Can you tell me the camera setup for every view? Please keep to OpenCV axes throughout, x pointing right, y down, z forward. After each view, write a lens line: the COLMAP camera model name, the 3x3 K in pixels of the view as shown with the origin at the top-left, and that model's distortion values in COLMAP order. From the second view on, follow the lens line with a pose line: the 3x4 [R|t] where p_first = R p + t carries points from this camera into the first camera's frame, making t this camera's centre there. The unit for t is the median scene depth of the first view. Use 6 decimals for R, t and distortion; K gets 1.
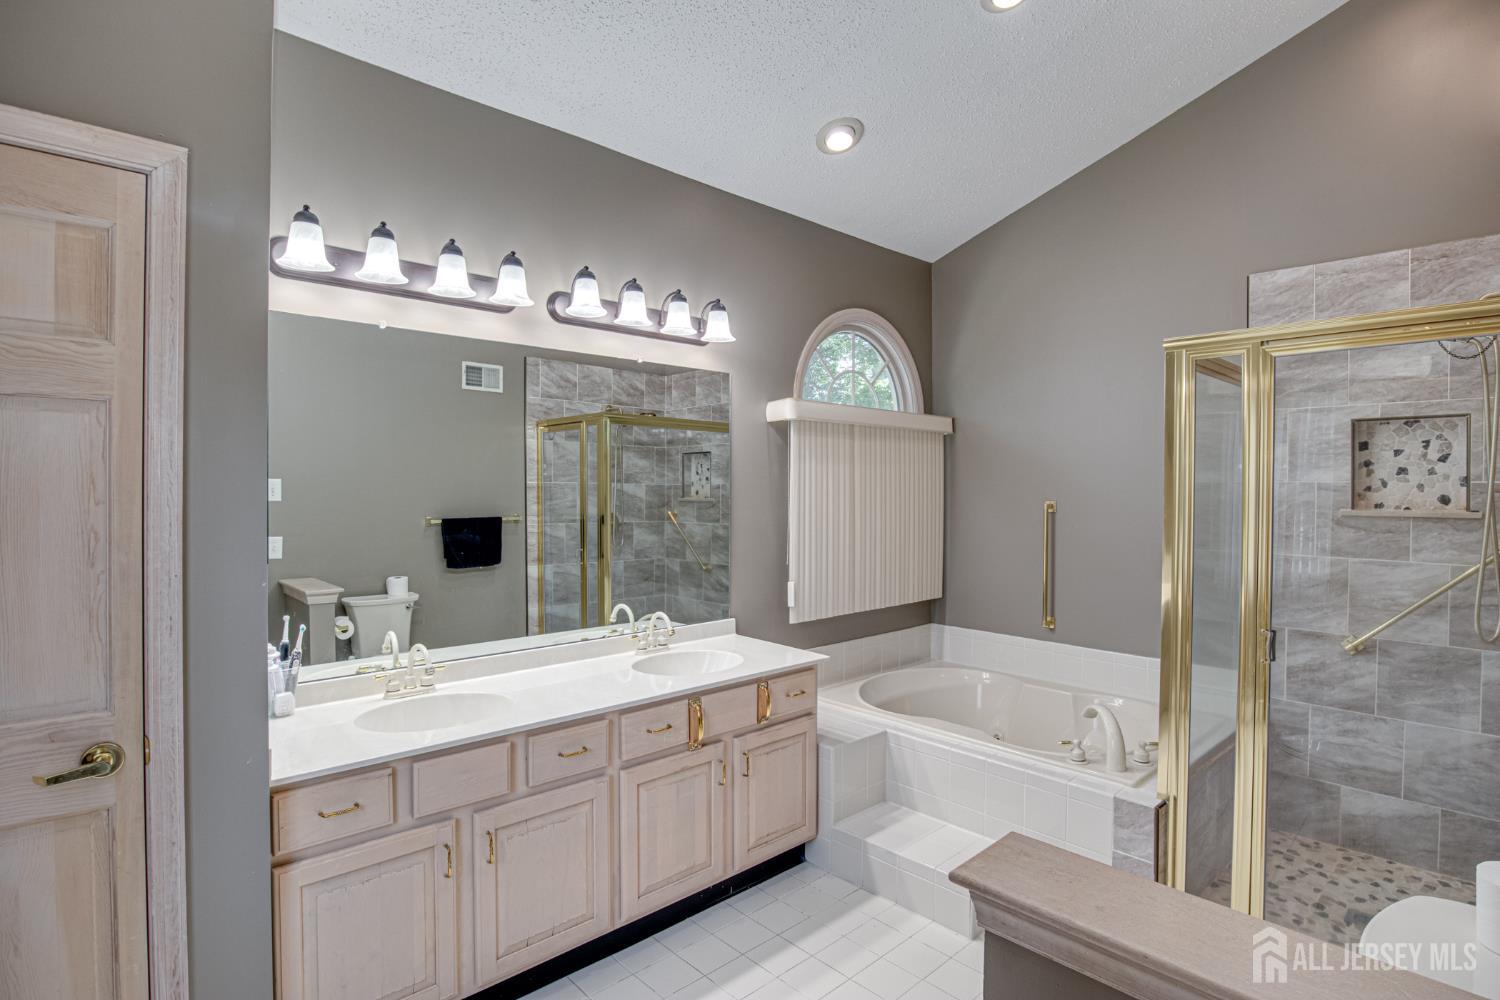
lens RADIAL K [[750.7, 0, 761.6], [0, 750.7, 494.6], [0, 0, 1]] dist [-0.030738, 0.002627]
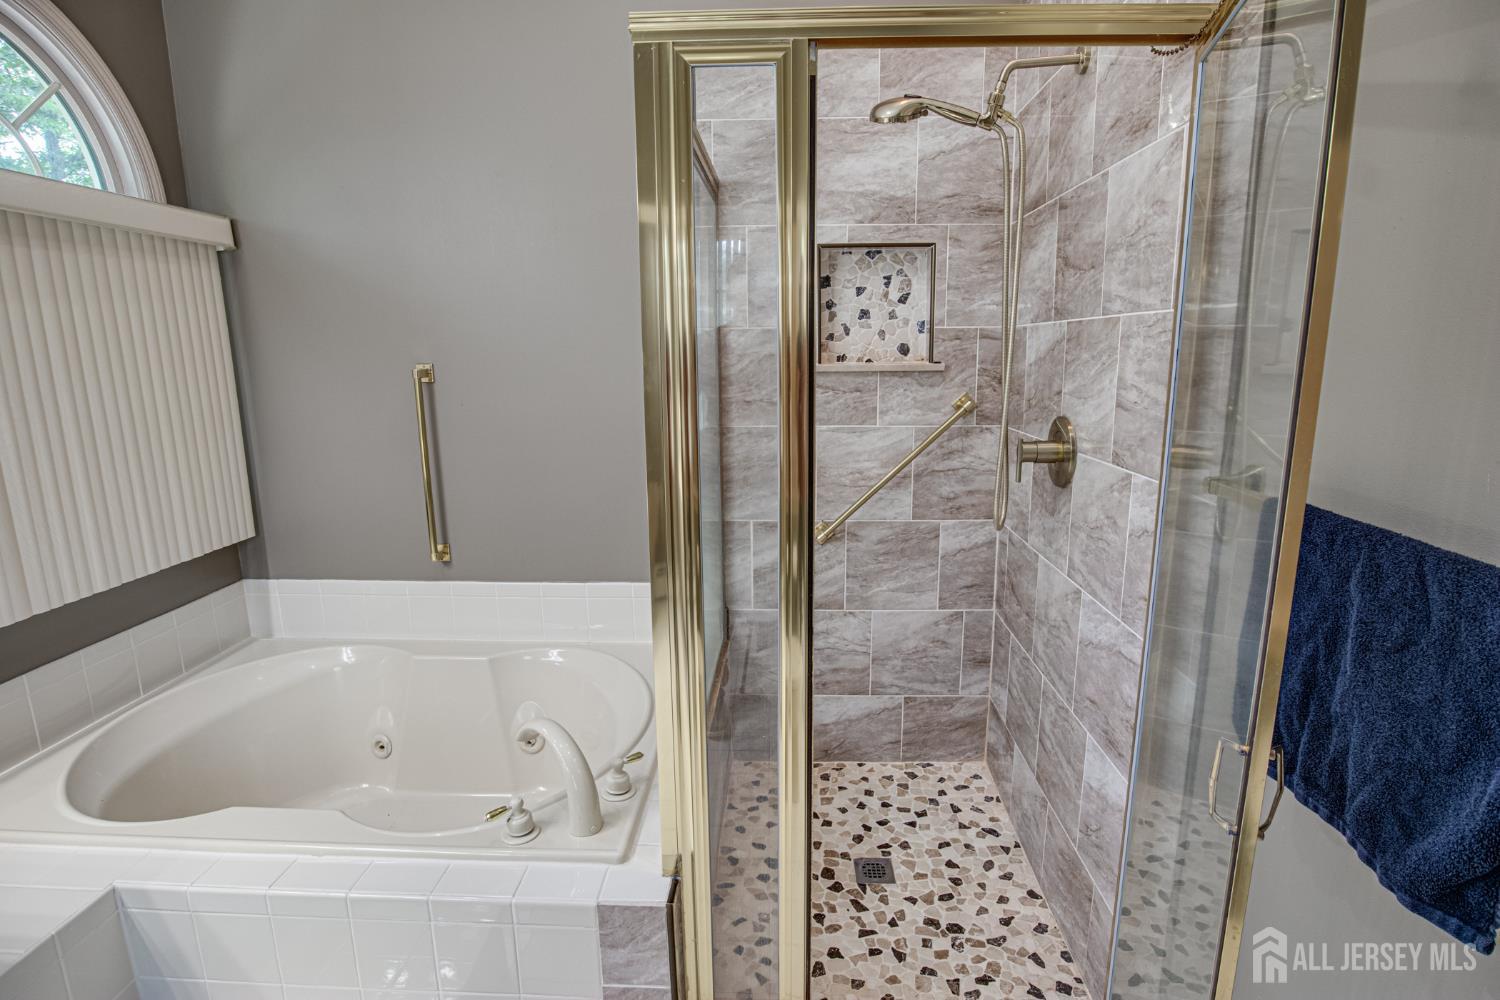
lens RADIAL K [[750.7, 0, 761.6], [0, 750.7, 494.6], [0, 0, 1]] dist [-0.030738, 0.002627]
pose [[0.708699, -0.147147, 0.689996, 0.195099], [0.020280, 0.981853, 0.188558, 0.005344], [-0.705220, -0.119638, 0.698822, 0.487770]]
